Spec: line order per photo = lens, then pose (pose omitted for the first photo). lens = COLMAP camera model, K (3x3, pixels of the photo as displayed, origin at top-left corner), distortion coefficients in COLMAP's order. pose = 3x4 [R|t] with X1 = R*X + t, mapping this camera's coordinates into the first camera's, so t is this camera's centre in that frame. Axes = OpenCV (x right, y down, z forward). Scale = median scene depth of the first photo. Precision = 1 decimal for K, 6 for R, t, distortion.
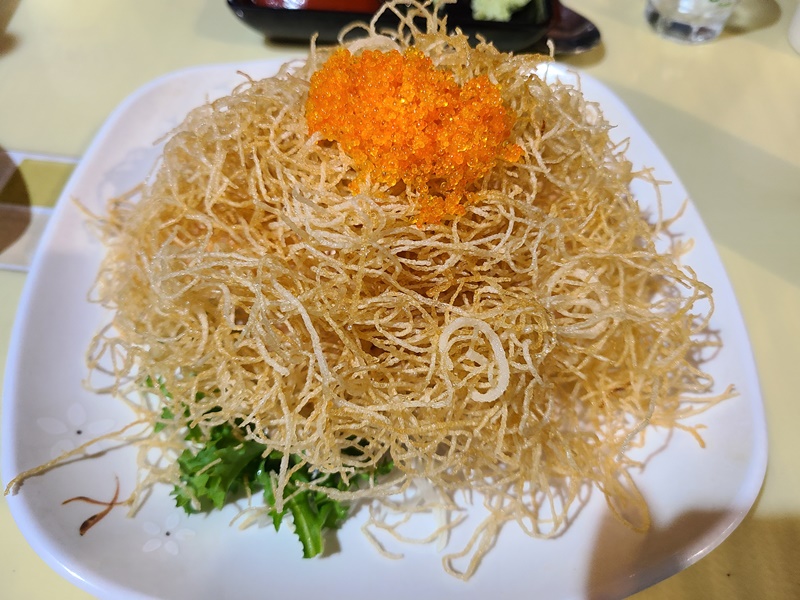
lens RADIAL K [[605.5, 0, 401.8], [0, 605.5, 300.1], [0, 0, 1]] dist [-0.036804, -0.004747]
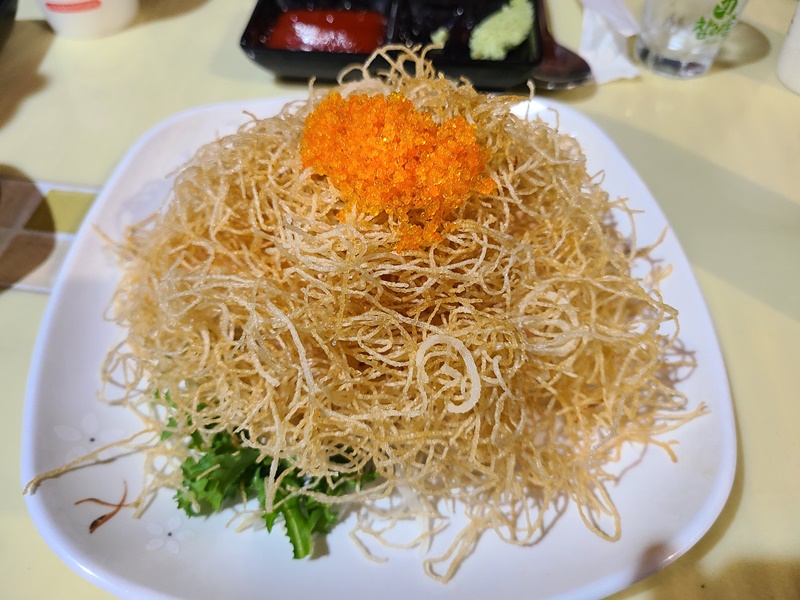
lens RADIAL K [[605.5, 0, 398.0], [0, 605.5, 299.3], [0, 0, 1]] dist [-0.036804, -0.004747]
pose [[0.999401, 0.004714, -0.034294, 0.056764], [-0.006248, 0.998977, -0.044776, 0.011826], [0.034048, 0.044964, 0.998408, -0.086887]]
